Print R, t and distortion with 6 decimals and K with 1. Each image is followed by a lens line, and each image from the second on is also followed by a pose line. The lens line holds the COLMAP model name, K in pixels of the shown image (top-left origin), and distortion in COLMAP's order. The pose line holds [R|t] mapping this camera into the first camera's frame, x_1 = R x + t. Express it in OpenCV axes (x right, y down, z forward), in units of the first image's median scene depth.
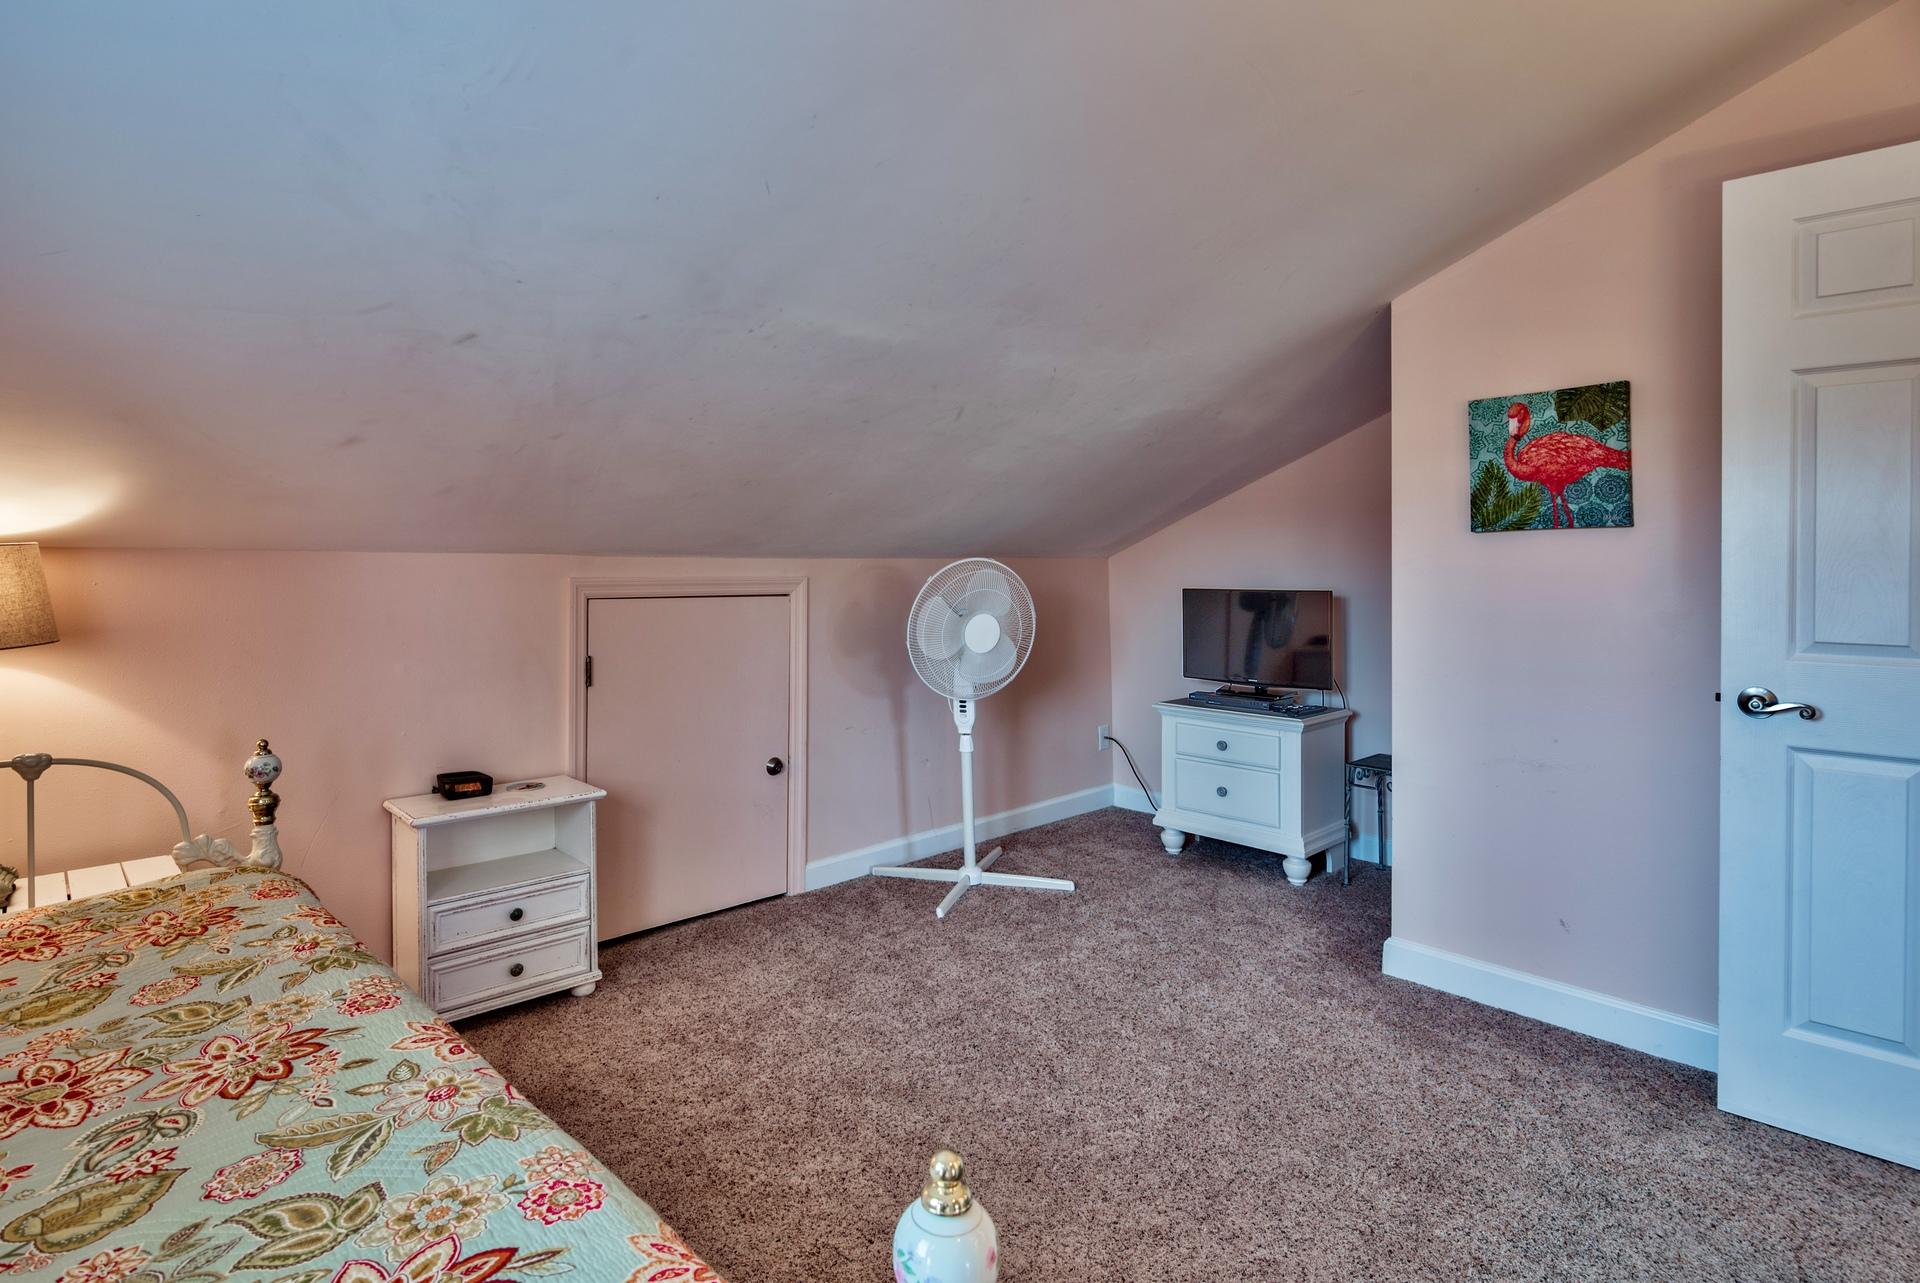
lens RADIAL K [[961.4, 0, 930.5], [0, 961.4, 552.7], [0, 0, 1]] dist [-0.001825, -0.000404]
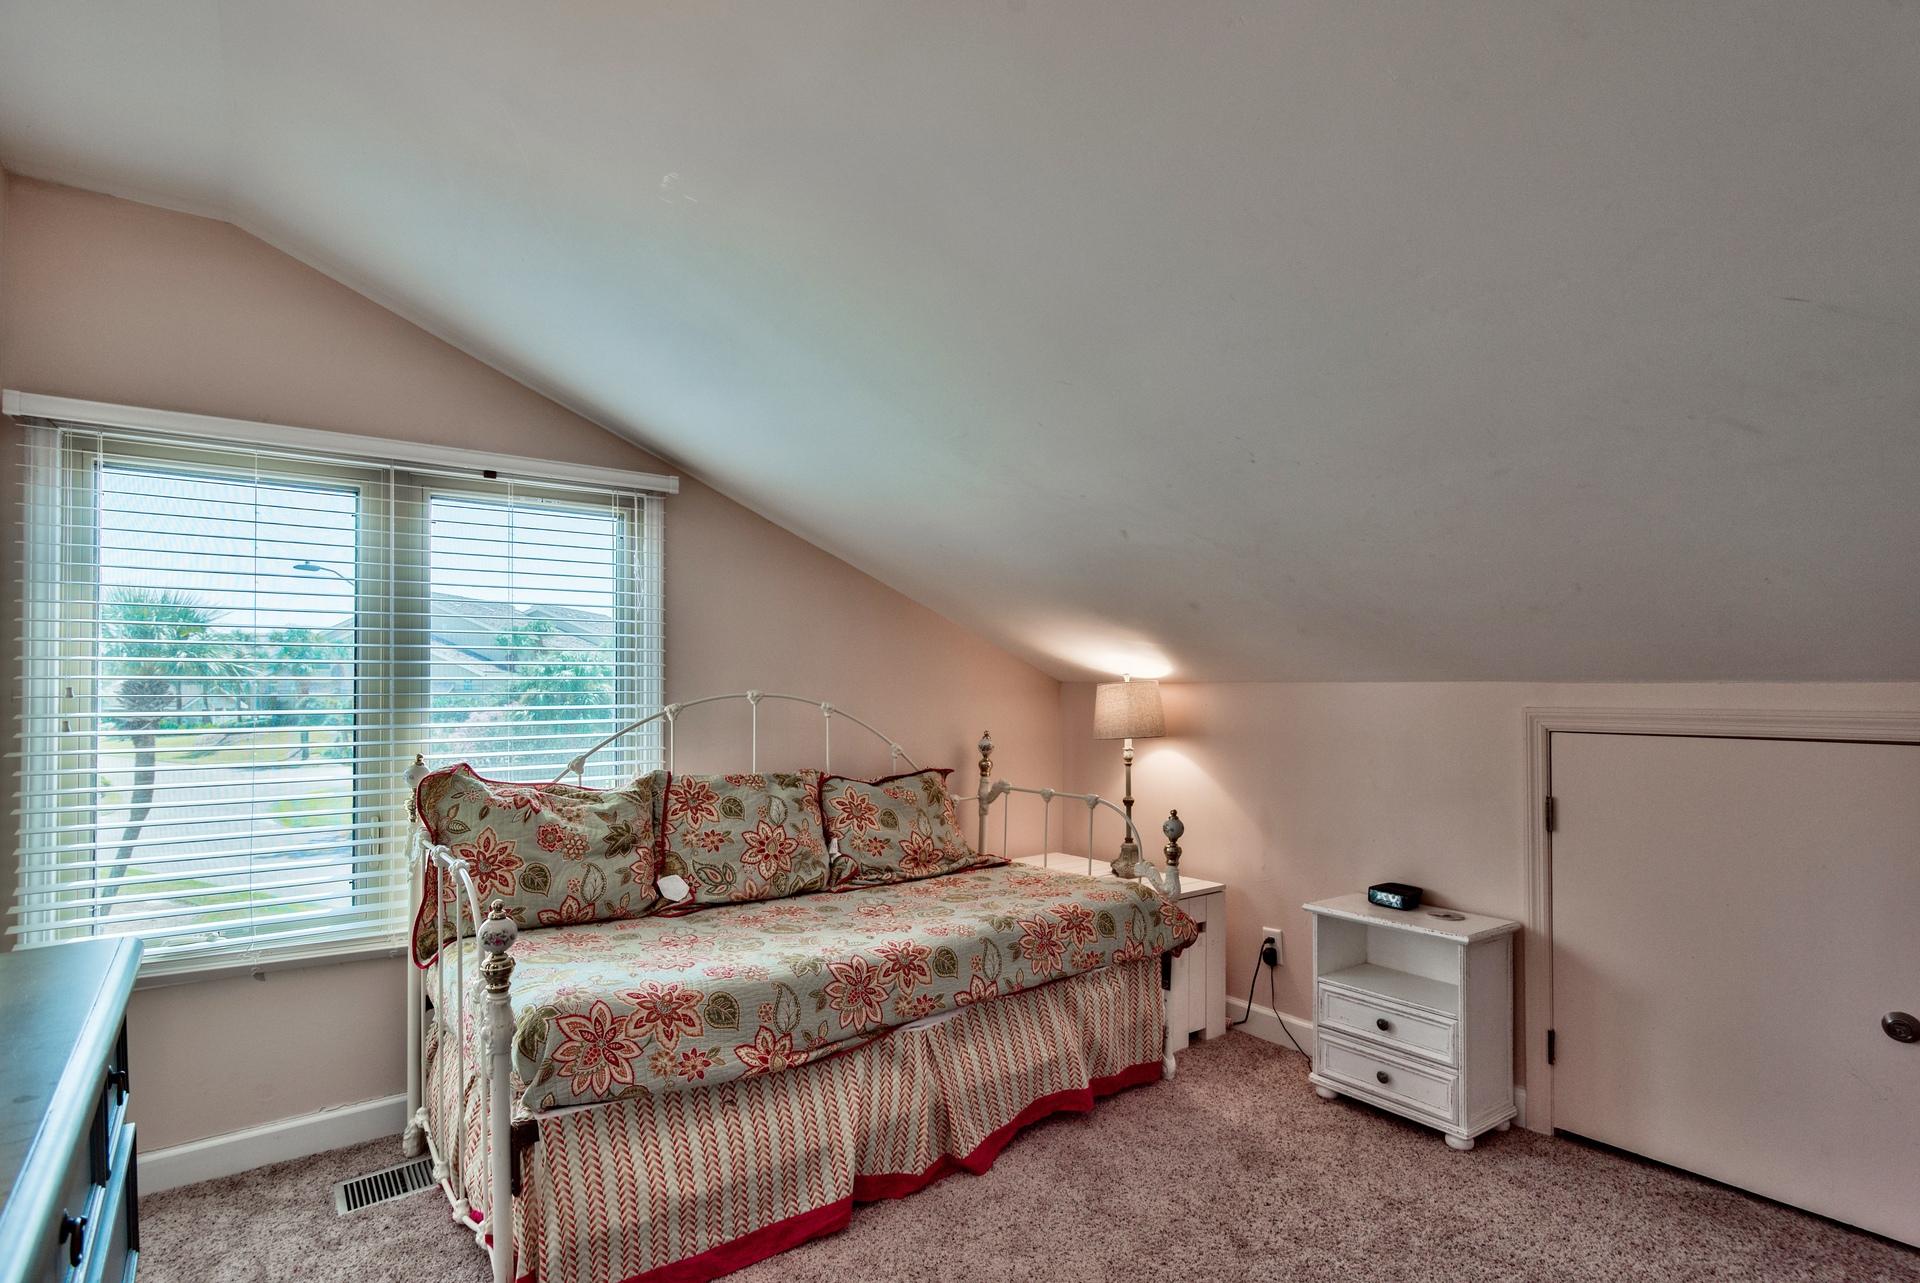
lens RADIAL K [[967.8, 0, 960.0], [0, 967.8, 641.5], [0, 0, 1]] dist [0.001267, 0.000213]
pose [[-0.081330, -0.042786, -0.995768, 0.685964], [0.015851, 0.998896, -0.044215, -0.005338], [0.996561, -0.019380, -0.080562, 0.628154]]
